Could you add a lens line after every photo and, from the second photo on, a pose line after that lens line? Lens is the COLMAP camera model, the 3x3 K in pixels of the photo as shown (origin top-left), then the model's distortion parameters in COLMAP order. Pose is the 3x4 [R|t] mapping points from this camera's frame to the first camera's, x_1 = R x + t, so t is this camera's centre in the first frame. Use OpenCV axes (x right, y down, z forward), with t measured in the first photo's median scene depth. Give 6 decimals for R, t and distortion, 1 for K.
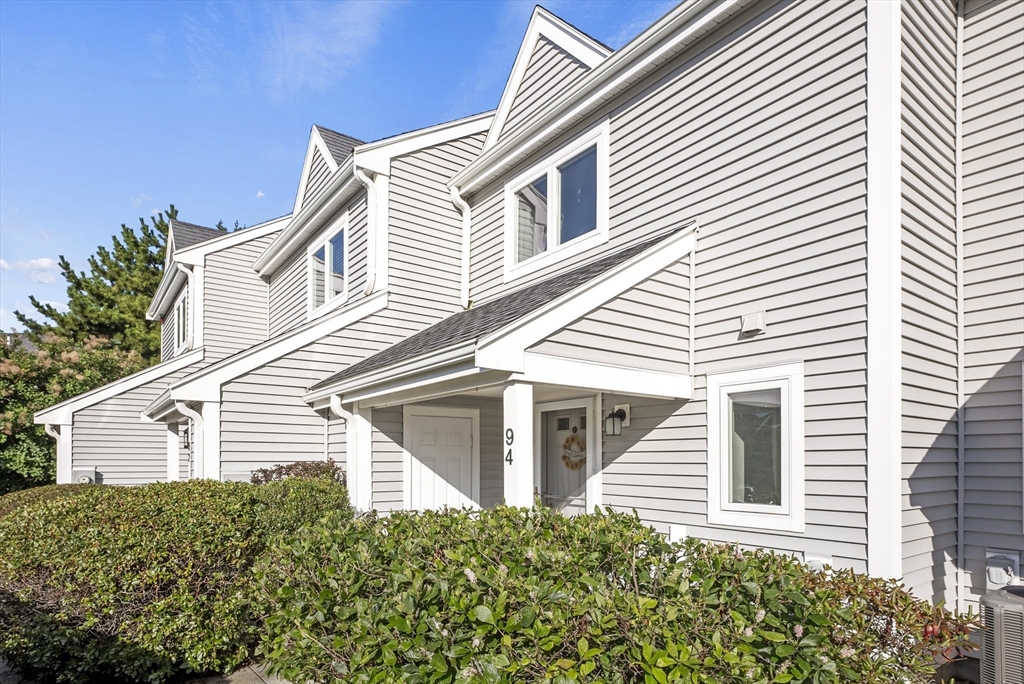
lens RADIAL K [[575.1, 0, 510.9], [0, 575.1, 459.1], [0, 0, 1]] dist [0.000134, -0.000013]
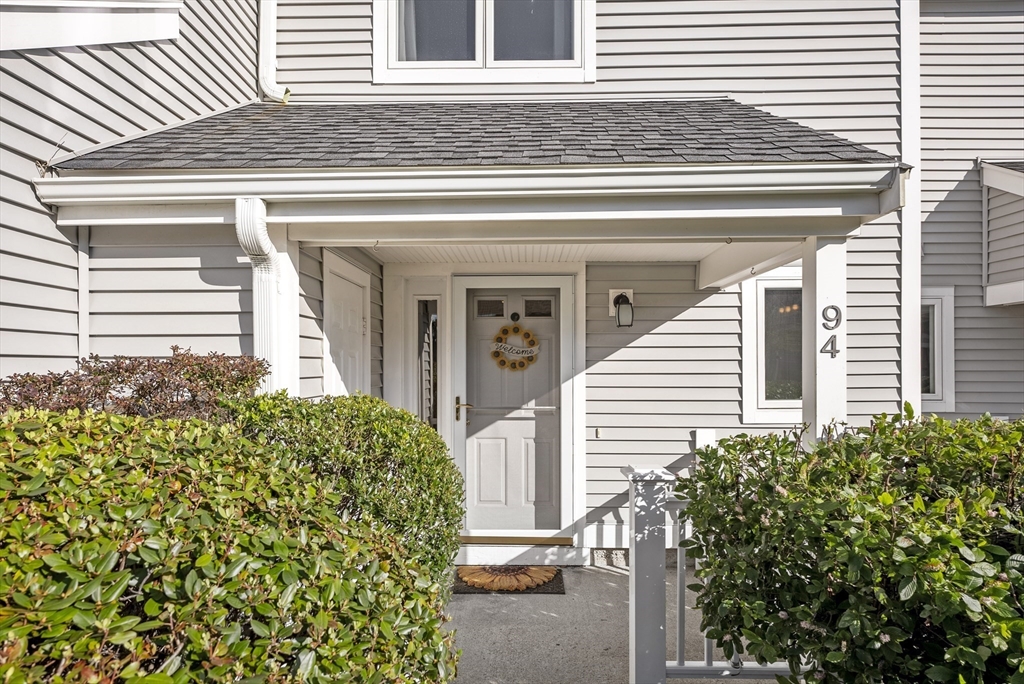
lens RADIAL K [[587.9, 0, 514.2], [0, 587.9, 363.0], [0, 0, 1]] dist [0.001021, 0.000373]
pose [[0.614265, 0.000585, 0.789100, -0.498290], [0.001407, 0.999997, -0.001836, 0.010282], [-0.789099, 0.002238, 0.614262, 0.543723]]
